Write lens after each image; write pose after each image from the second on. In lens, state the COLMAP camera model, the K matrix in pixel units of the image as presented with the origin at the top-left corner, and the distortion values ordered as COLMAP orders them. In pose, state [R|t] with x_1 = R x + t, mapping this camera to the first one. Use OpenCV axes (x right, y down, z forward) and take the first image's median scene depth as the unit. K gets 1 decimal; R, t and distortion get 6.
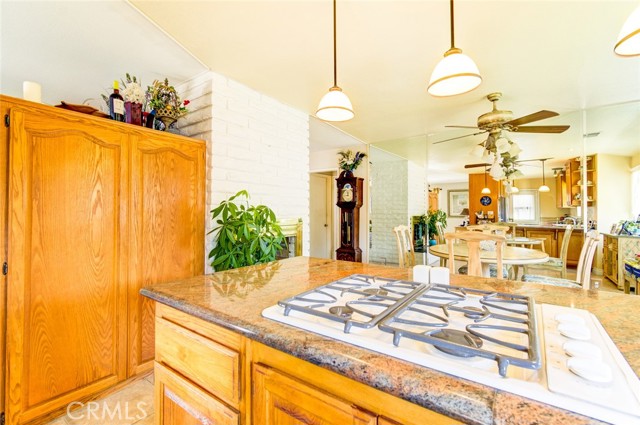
lens RADIAL K [[282.9, 0, 317.6], [0, 282.9, 210.4], [0, 0, 1]] dist [-0.000550, -0.000329]
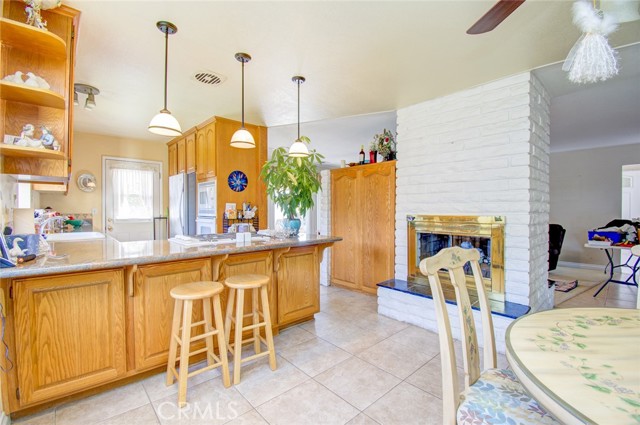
lens RADIAL K [[282.9, 0, 328.3], [0, 282.9, 212.1], [0, 0, 1]] dist [-0.000550, -0.000329]
pose [[-0.187536, -0.011534, -0.982190, 5.162233], [-0.016861, 0.999822, -0.008521, 0.019637], [0.982113, 0.014963, -0.187697, 4.924814]]
